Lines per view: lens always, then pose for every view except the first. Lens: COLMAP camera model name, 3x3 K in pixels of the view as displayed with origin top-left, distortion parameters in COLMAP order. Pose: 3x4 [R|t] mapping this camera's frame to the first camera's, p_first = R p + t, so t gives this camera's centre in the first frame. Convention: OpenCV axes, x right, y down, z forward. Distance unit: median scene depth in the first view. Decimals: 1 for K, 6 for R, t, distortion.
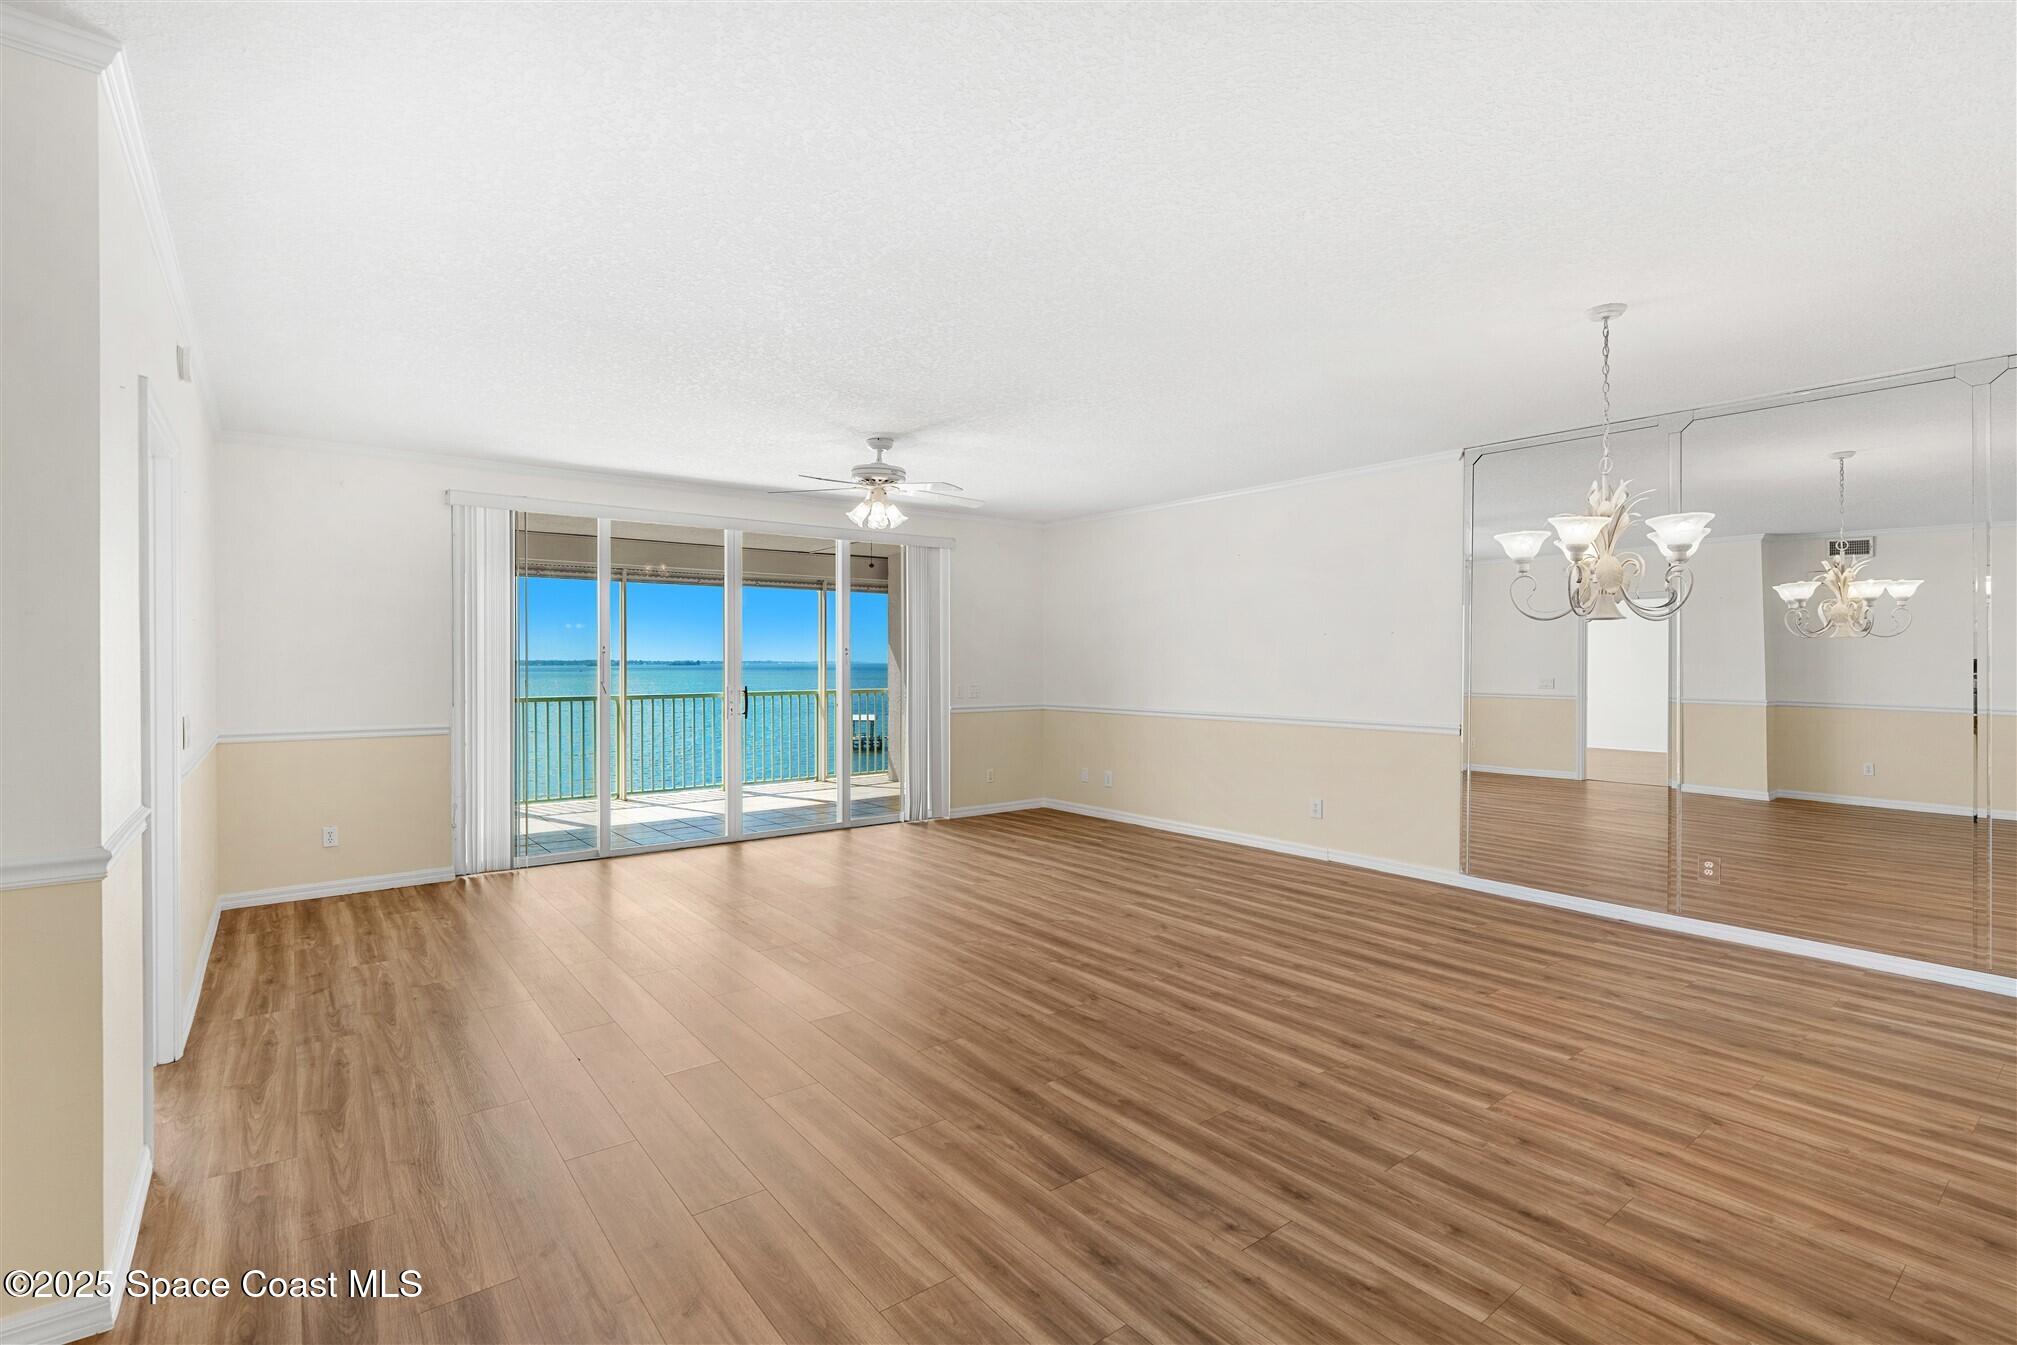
lens RADIAL K [[923.9, 0, 1006.8], [0, 923.9, 663.3], [0, 0, 1]] dist [-0.002656, 0.001155]
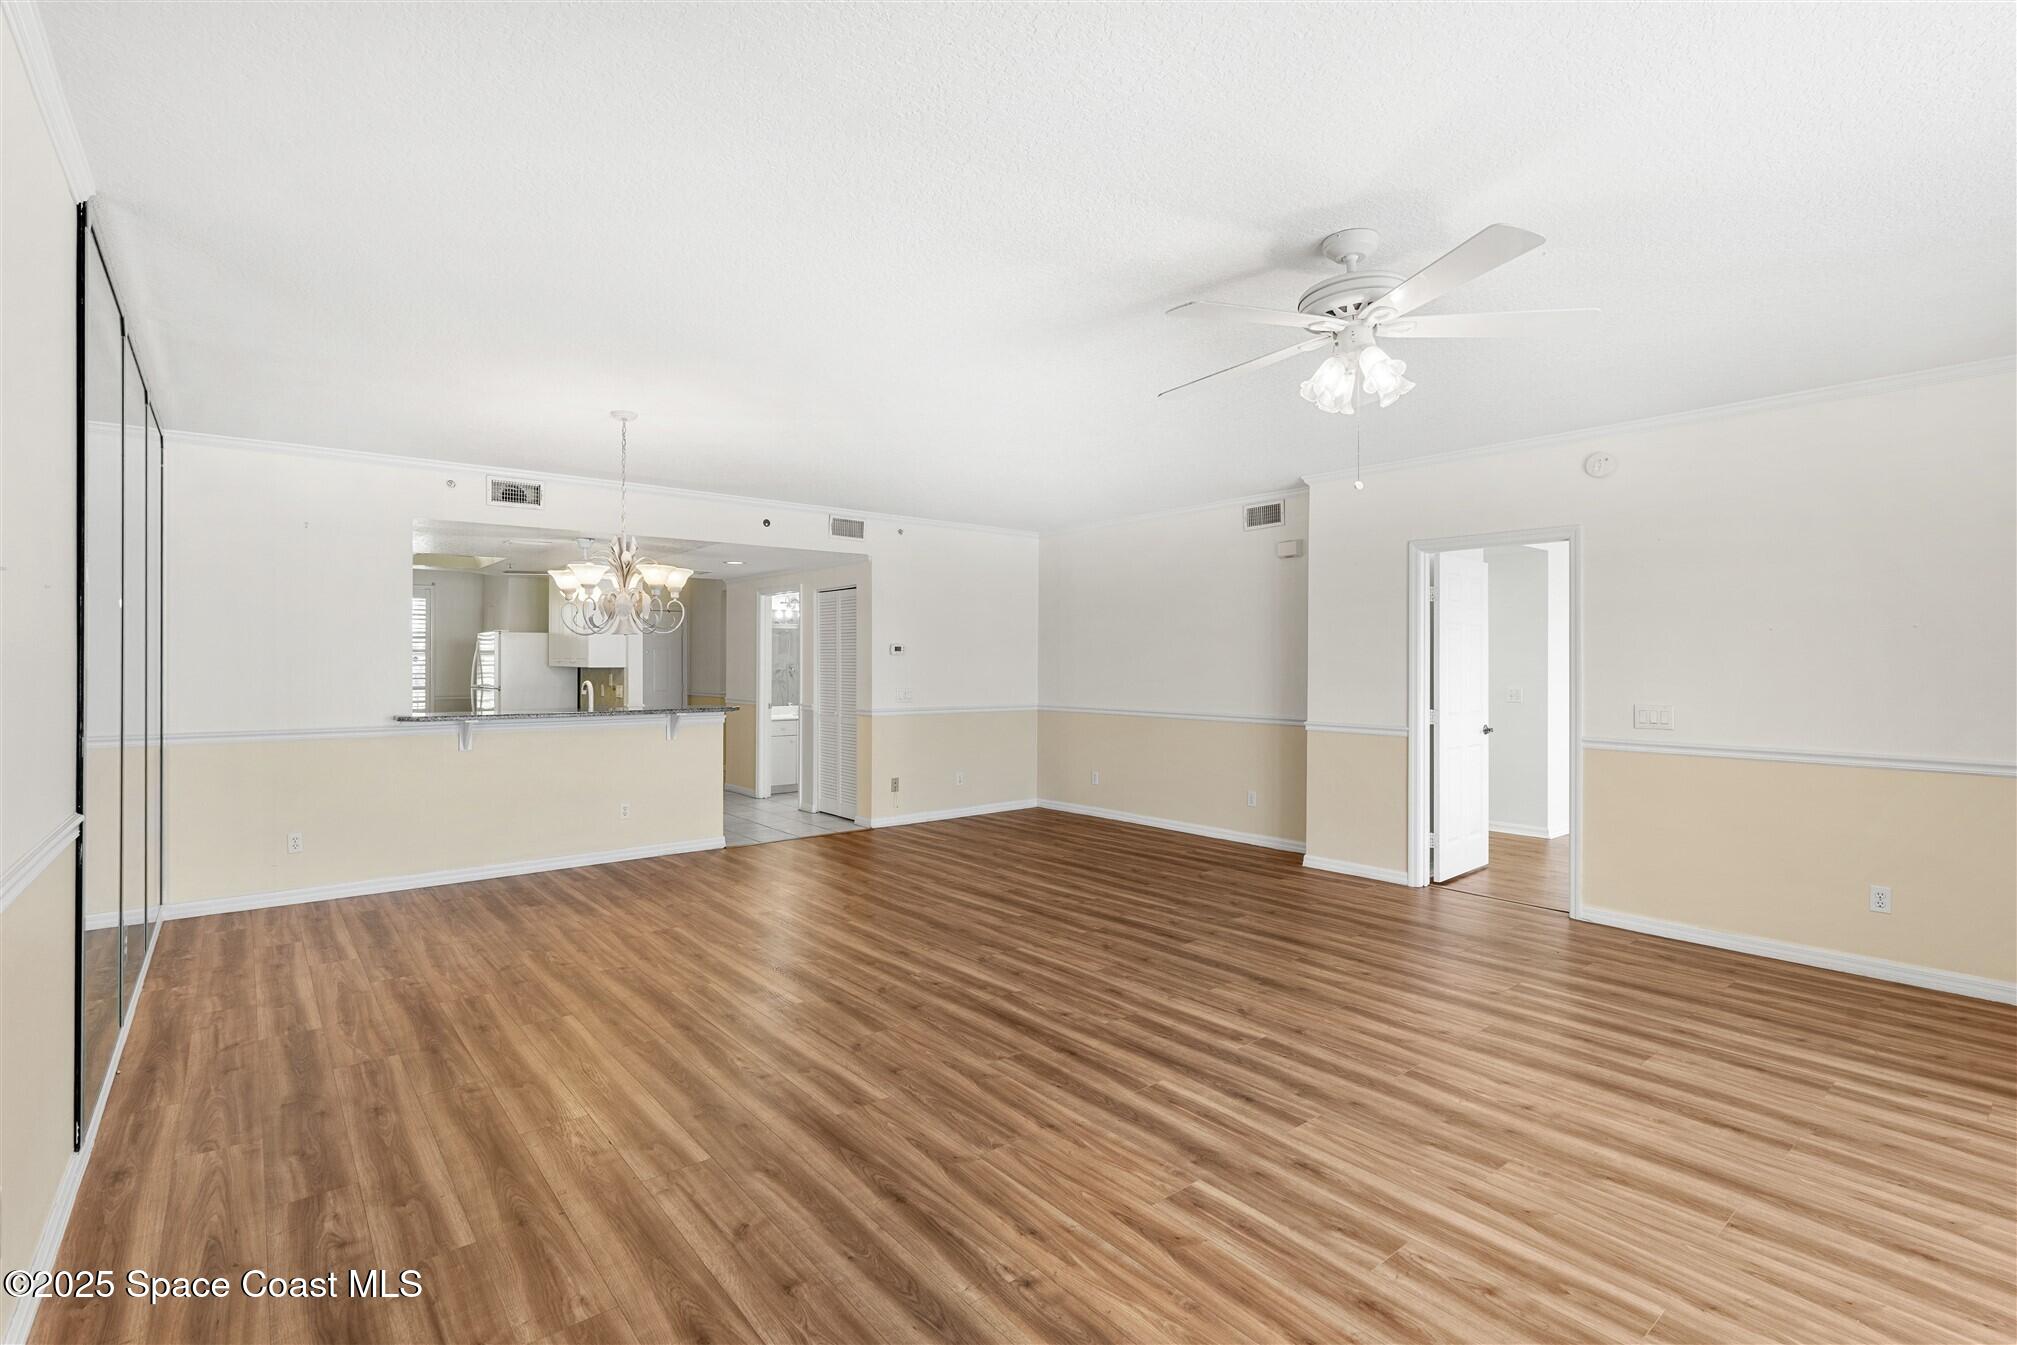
lens RADIAL K [[923.9, 0, 1006.8], [0, 923.9, 663.3], [0, 0, 1]] dist [-0.002656, 0.001155]
pose [[-0.999469, -0.001918, -0.032524, 0.093812], [-0.001967, 0.999997, 0.001458, -0.005407], [0.032521, 0.001522, -0.999470, 1.986111]]
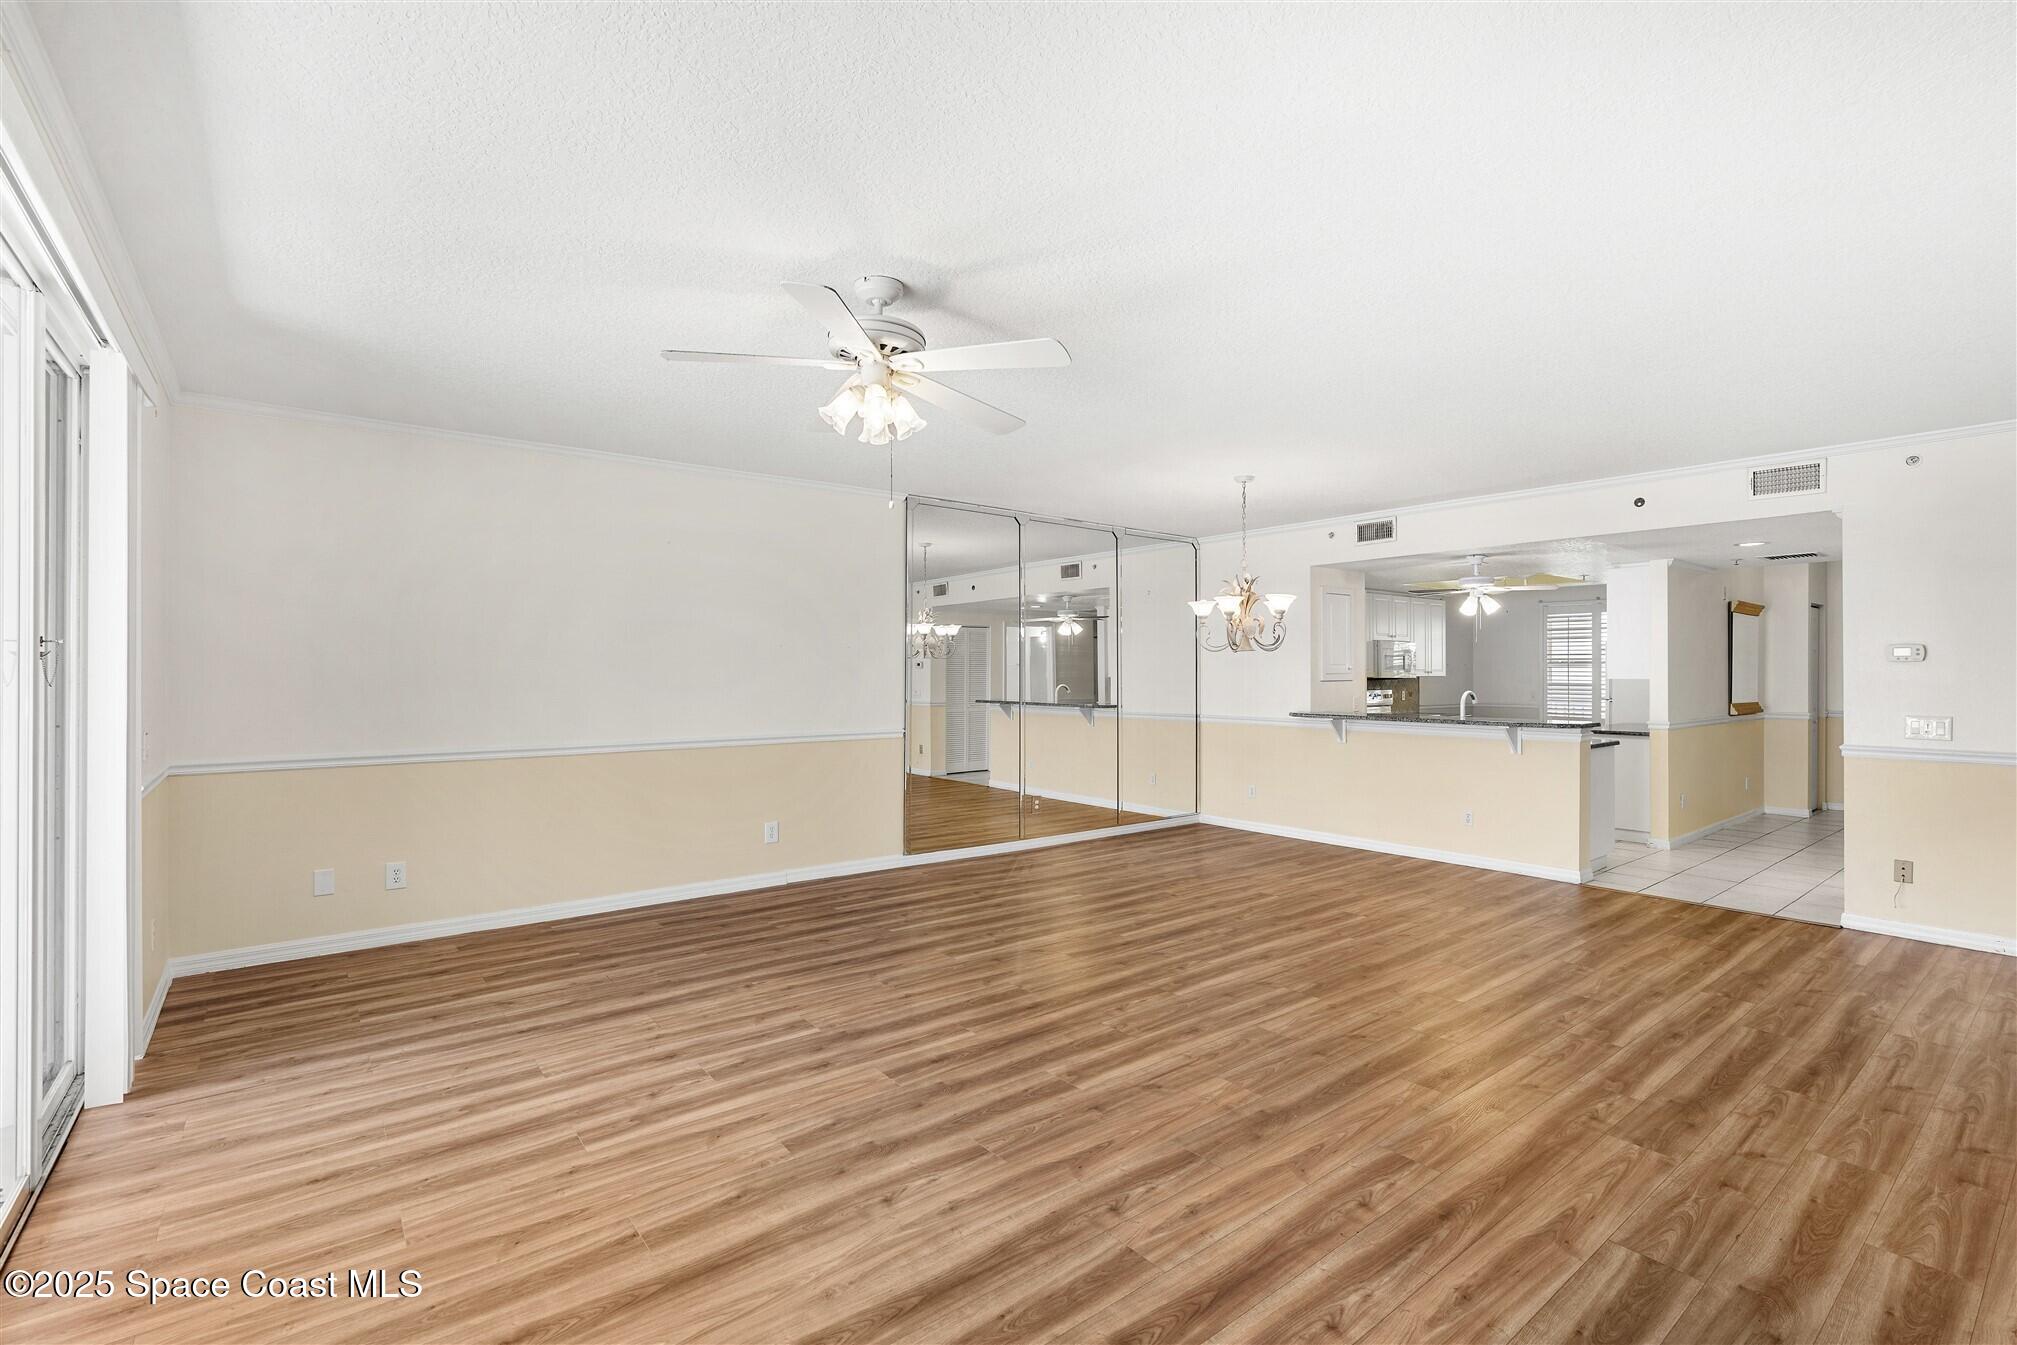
lens RADIAL K [[908.8, 0, 983.8], [0, 908.8, 672.7], [0, 0, 1]] dist [-0.003624, -0.000011]
pose [[0.001331, 0.000863, 0.999999, -0.907730], [0.001269, 0.999999, -0.000864, -0.003900], [-0.999998, 0.001270, 0.001330, 1.233627]]
